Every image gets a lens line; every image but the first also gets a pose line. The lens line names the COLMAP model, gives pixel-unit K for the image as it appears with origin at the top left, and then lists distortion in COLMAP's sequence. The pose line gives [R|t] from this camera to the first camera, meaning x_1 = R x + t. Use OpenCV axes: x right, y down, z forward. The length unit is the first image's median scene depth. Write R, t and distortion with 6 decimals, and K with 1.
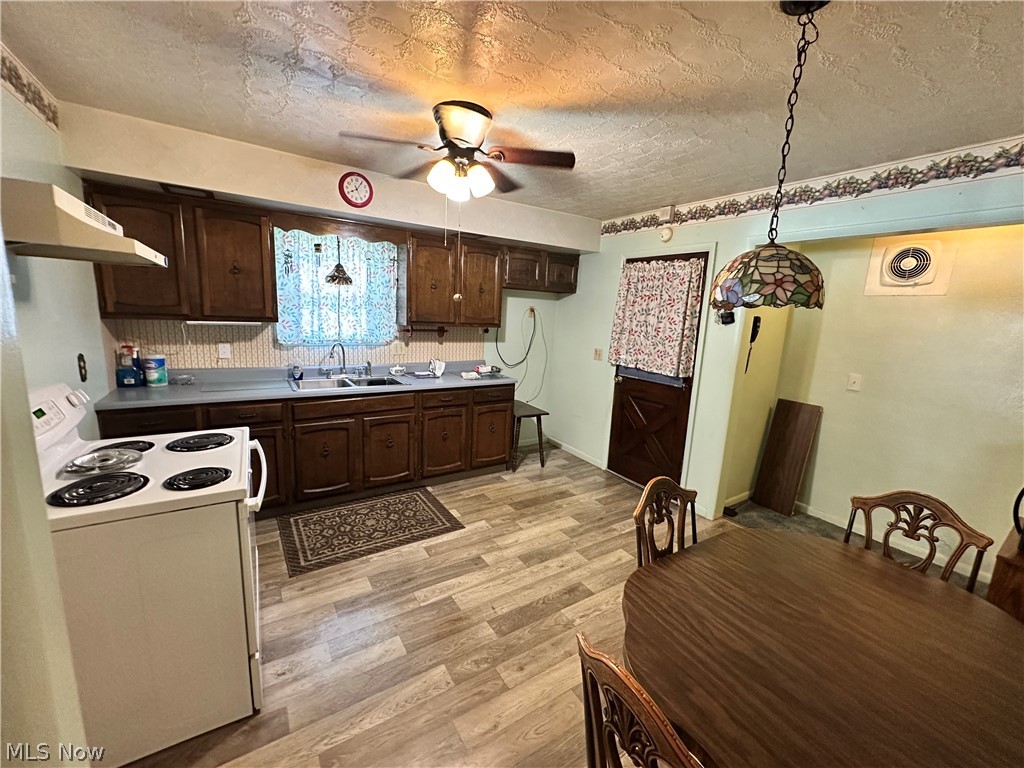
lens RADIAL K [[409.1, 0, 513.2], [0, 409.1, 384.2], [0, 0, 1]] dist [-0.002713, -0.000212]
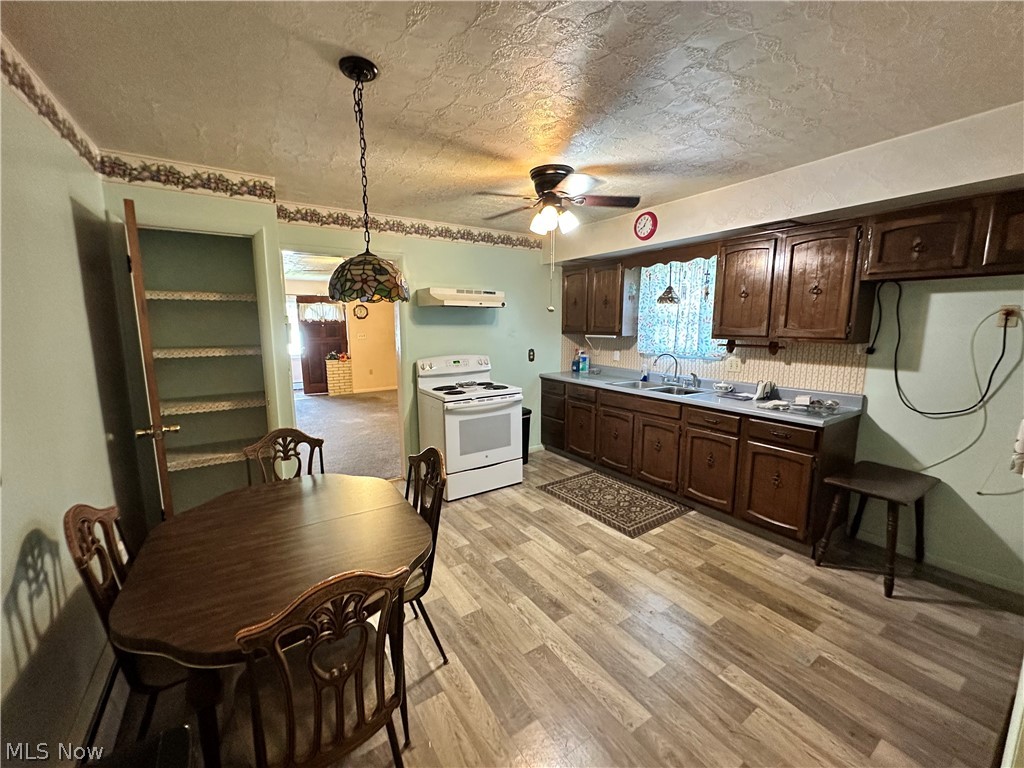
lens RADIAL K [[409.1, 0, 513.2], [0, 409.1, 384.2], [0, 0, 1]] dist [-0.002713, -0.000212]
pose [[0.013508, 0.099652, -0.994931, 0.746356], [-0.175748, 0.979768, 0.095747, -0.052639], [0.984342, 0.173564, 0.030748, 0.563140]]
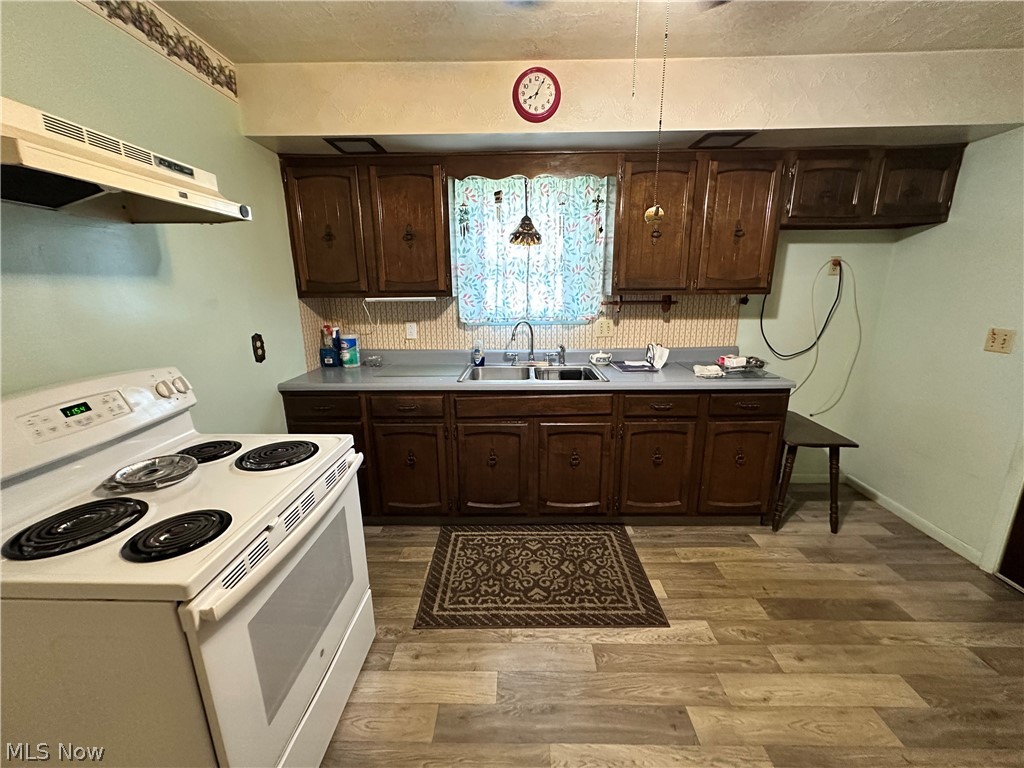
lens RADIAL K [[409.1, 0, 513.2], [0, 409.1, 384.2], [0, 0, 1]] dist [-0.002713, -0.000212]
pose [[0.828715, 0.076828, -0.554373, -0.001207], [-0.049168, 0.996697, 0.064628, -0.030902], [0.557507, -0.026301, 0.829755, 0.343076]]
